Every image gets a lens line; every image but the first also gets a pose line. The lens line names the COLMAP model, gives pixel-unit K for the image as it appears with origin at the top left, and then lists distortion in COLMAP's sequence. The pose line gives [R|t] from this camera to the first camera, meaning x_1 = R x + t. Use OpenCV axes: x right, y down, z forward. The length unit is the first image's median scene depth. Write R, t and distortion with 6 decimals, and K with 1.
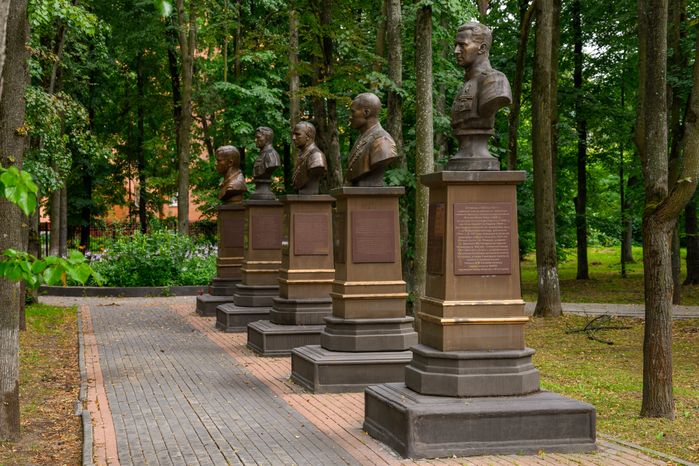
lens RADIAL K [[1145.5, 0, 349.2], [0, 1145.5, 233.0], [0, 0, 1]] dist [-0.063183, 0.000000]
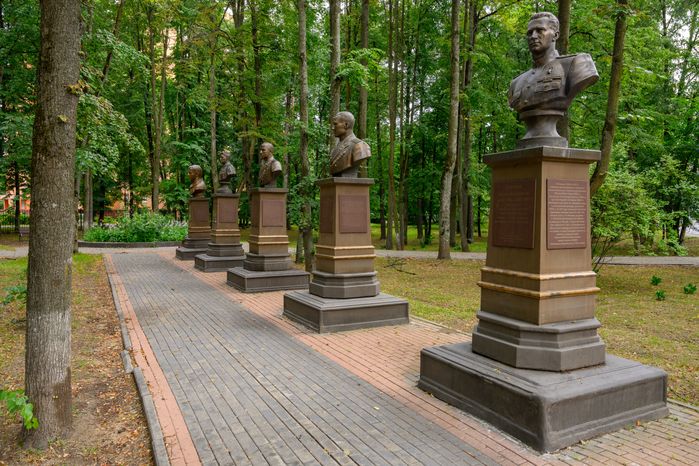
lens RADIAL K [[494.4, 0, 352.5], [0, 494.4, 221.1], [0, 0, 1]] dist [-0.011577, -0.001639]
pose [[0.969948, 0.005807, 0.243244, -0.092951], [-0.008364, 0.999920, 0.009483, 0.004585], [-0.243169, -0.011233, 0.969919, 0.312091]]
